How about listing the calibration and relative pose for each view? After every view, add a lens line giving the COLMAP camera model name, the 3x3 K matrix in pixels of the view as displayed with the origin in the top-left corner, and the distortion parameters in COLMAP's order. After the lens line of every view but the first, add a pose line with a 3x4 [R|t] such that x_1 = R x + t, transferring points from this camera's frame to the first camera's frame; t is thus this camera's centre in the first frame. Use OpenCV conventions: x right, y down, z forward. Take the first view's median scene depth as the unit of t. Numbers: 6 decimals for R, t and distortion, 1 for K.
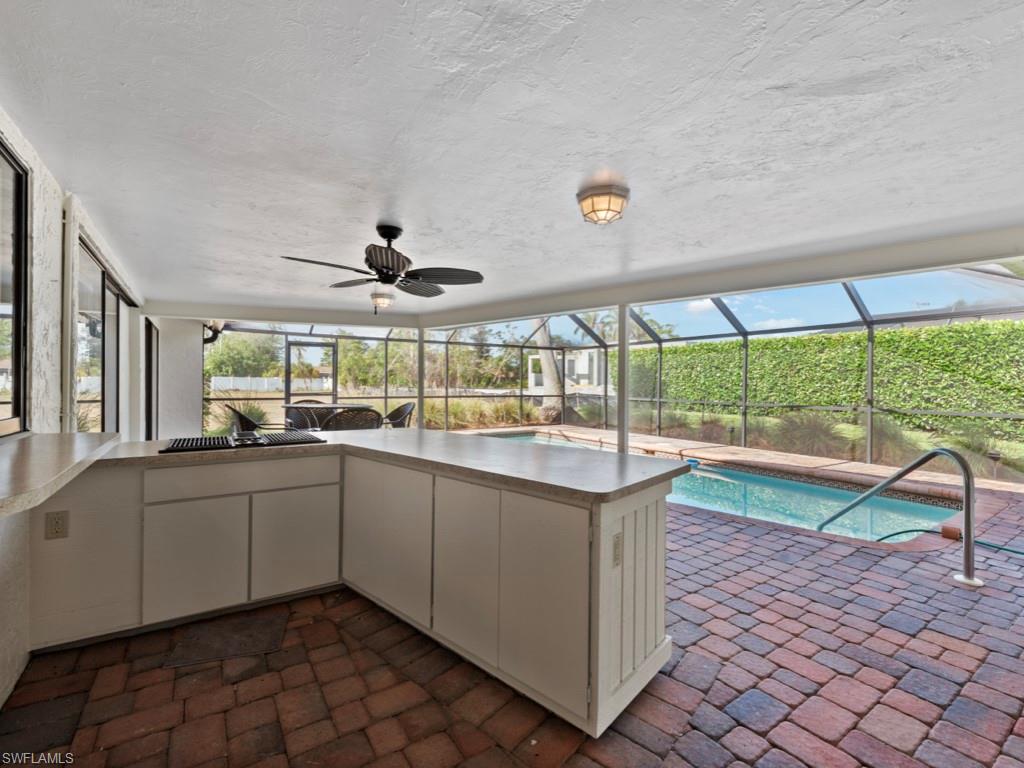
lens RADIAL K [[457.9, 0, 512.0], [0, 457.9, 384.0], [0, 0, 1]] dist [0.011075, -0.000031]
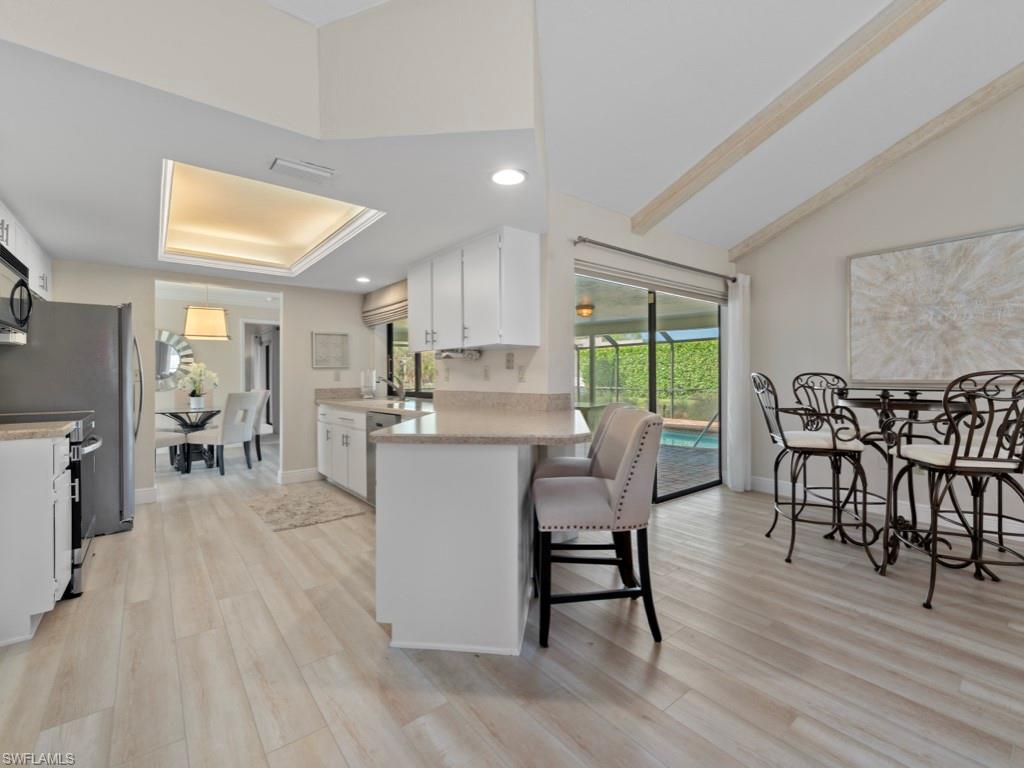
lens RADIAL K [[452.8, 0, 526.3], [0, 452.8, 375.6], [0, 0, 1]] dist [0.002583, -0.000354]
pose [[0.995336, -0.011351, 0.095800, -0.065315], [0.011695, 0.999927, -0.003036, -0.001158], [-0.095759, 0.004142, 0.995396, -0.260932]]
